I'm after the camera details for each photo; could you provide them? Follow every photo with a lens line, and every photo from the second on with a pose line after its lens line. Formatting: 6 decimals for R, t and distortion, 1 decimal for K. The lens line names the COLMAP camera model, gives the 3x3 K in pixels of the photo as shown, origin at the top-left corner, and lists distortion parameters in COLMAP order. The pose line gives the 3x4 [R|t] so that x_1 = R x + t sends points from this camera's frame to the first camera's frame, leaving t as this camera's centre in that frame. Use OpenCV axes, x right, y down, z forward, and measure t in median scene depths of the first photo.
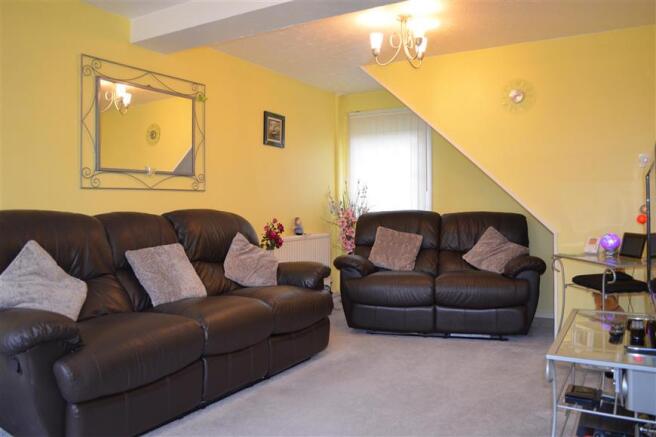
lens RADIAL K [[530.1, 0, 332.5], [0, 530.1, 220.3], [0, 0, 1]] dist [-0.011594, -0.002074]
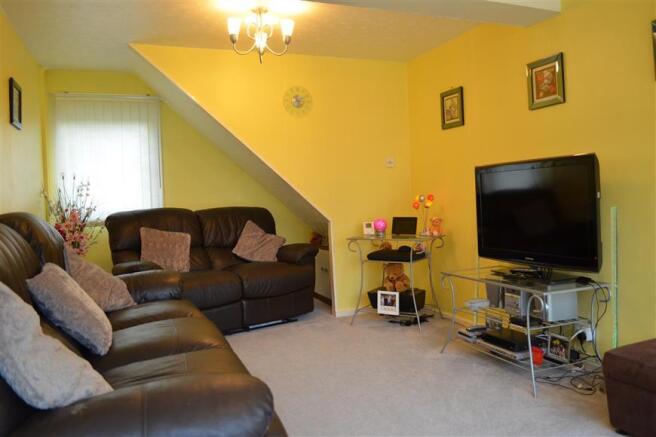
lens RADIAL K [[530.1, 0, 332.3], [0, 530.1, 213.7], [0, 0, 1]] dist [-0.011594, -0.002074]
pose [[0.633287, -0.039391, 0.772914, -0.416359], [0.053704, 0.998533, 0.006887, 0.000088], [-0.772052, 0.037147, 0.634473, 0.206528]]
